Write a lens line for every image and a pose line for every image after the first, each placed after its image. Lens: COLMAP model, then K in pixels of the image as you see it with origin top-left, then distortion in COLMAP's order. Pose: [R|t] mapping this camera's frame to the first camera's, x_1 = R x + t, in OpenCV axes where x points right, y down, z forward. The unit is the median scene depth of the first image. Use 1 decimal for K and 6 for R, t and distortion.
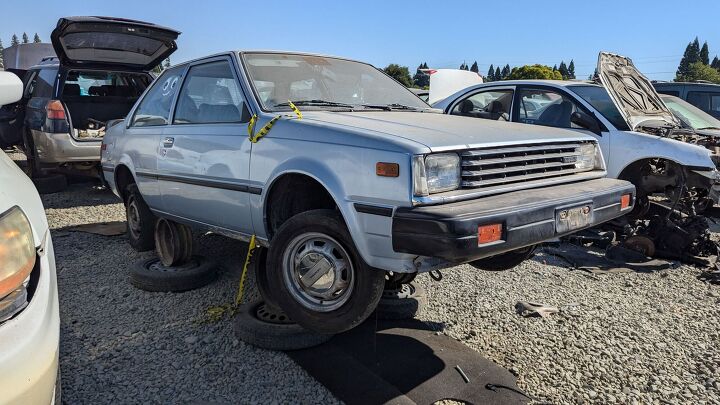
lens RADIAL K [[518.0, 0, 370.0], [0, 518.0, 195.8], [0, 0, 1]] dist [0.055300, -0.051263]
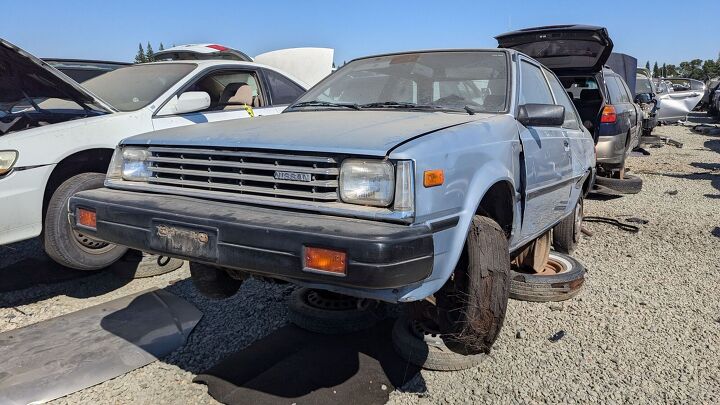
lens RADIAL K [[518.0, 0, 367.0], [0, 518.0, 191.9], [0, 0, 1]] dist [0.055300, -0.051263]
pose [[0.303545, 0.133418, -0.943430, 0.902888], [-0.149893, 0.984506, 0.091000, -0.107475], [0.940953, 0.113791, 0.318840, 0.742340]]
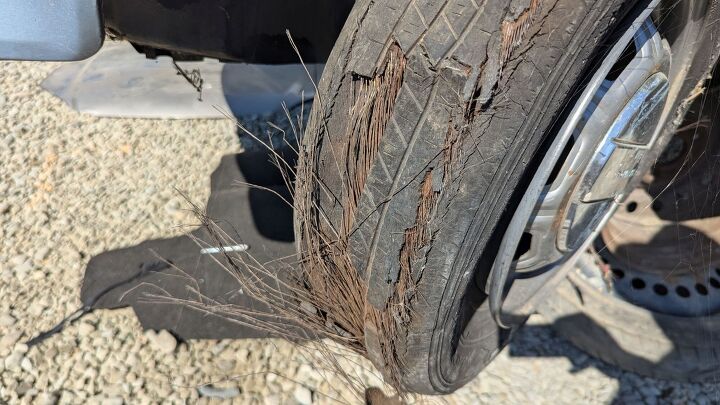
lens RADIAL K [[518.0, 0, 361.7], [0, 518.0, 201.0], [0, 0, 1]] dist [0.055300, -0.051263]
pose [[-0.476363, 0.426142, -0.769079, 0.439266], [-0.186037, 0.806045, 0.561855, -0.003375], [0.859342, 0.410724, -0.304691, 1.140739]]
